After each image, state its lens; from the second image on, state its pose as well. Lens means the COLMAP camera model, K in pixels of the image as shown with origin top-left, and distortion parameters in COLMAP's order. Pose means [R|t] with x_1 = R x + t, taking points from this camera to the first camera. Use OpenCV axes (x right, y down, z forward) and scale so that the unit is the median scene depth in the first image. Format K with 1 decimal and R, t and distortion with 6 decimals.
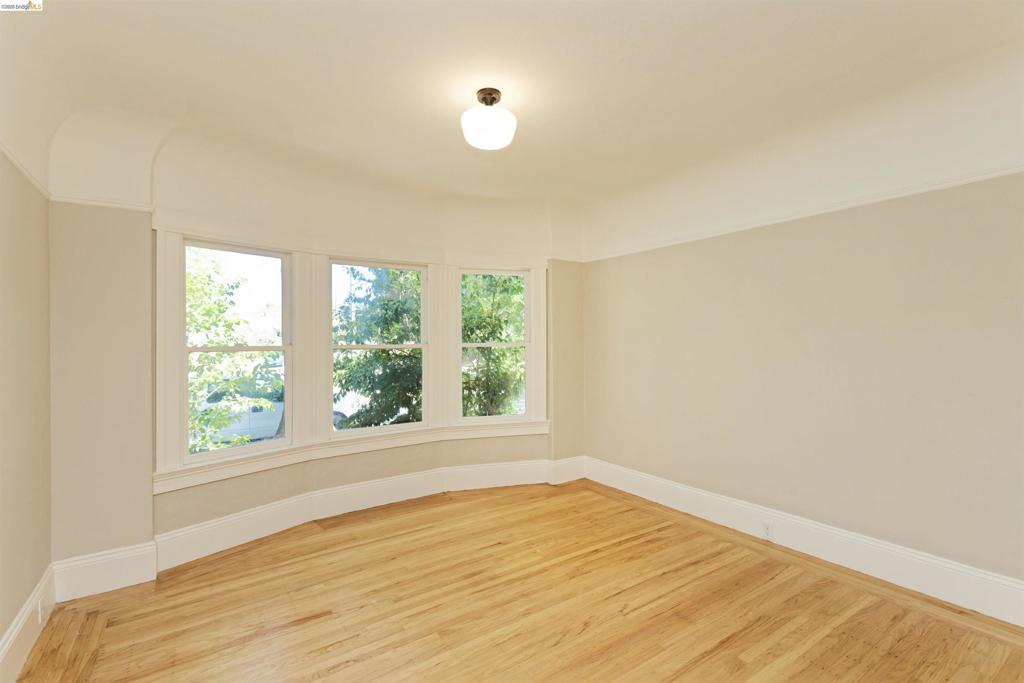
lens RADIAL K [[464.7, 0, 512.0], [0, 464.7, 341.5], [0, 0, 1]] dist [0.001736, -0.000129]
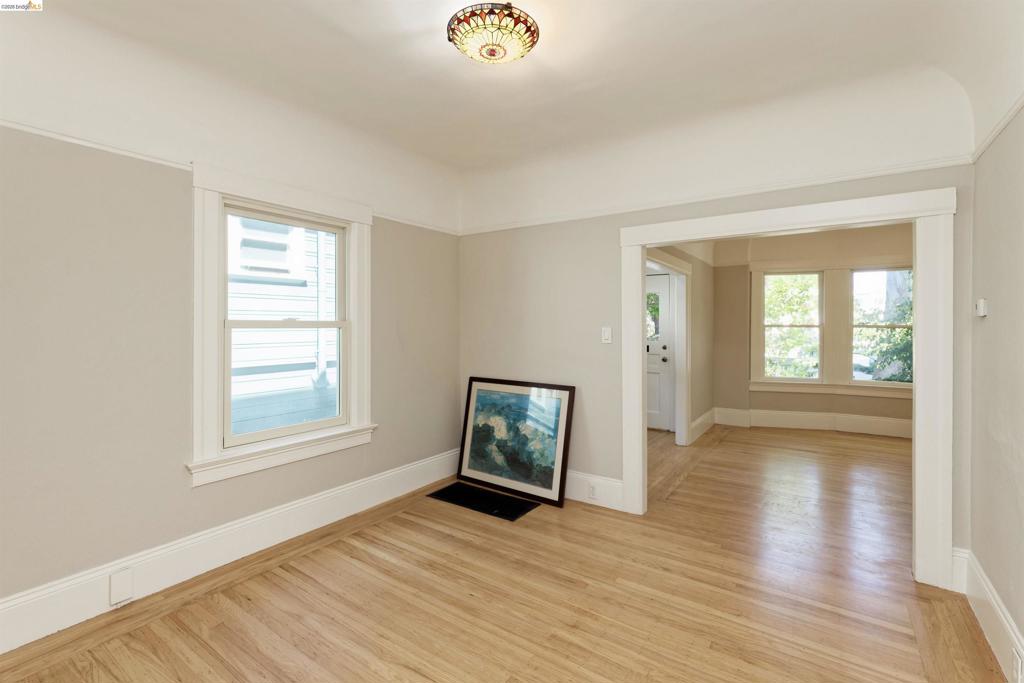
lens RADIAL K [[467.7, 0, 508.8], [0, 467.7, 323.2], [0, 0, 1]] dist [0.000152, 0.000044]
pose [[0.362679, 0.013301, -0.931819, 0.828291], [-0.004355, 0.999911, 0.012578, -0.016531], [0.931904, -0.000504, 0.362705, -0.820471]]
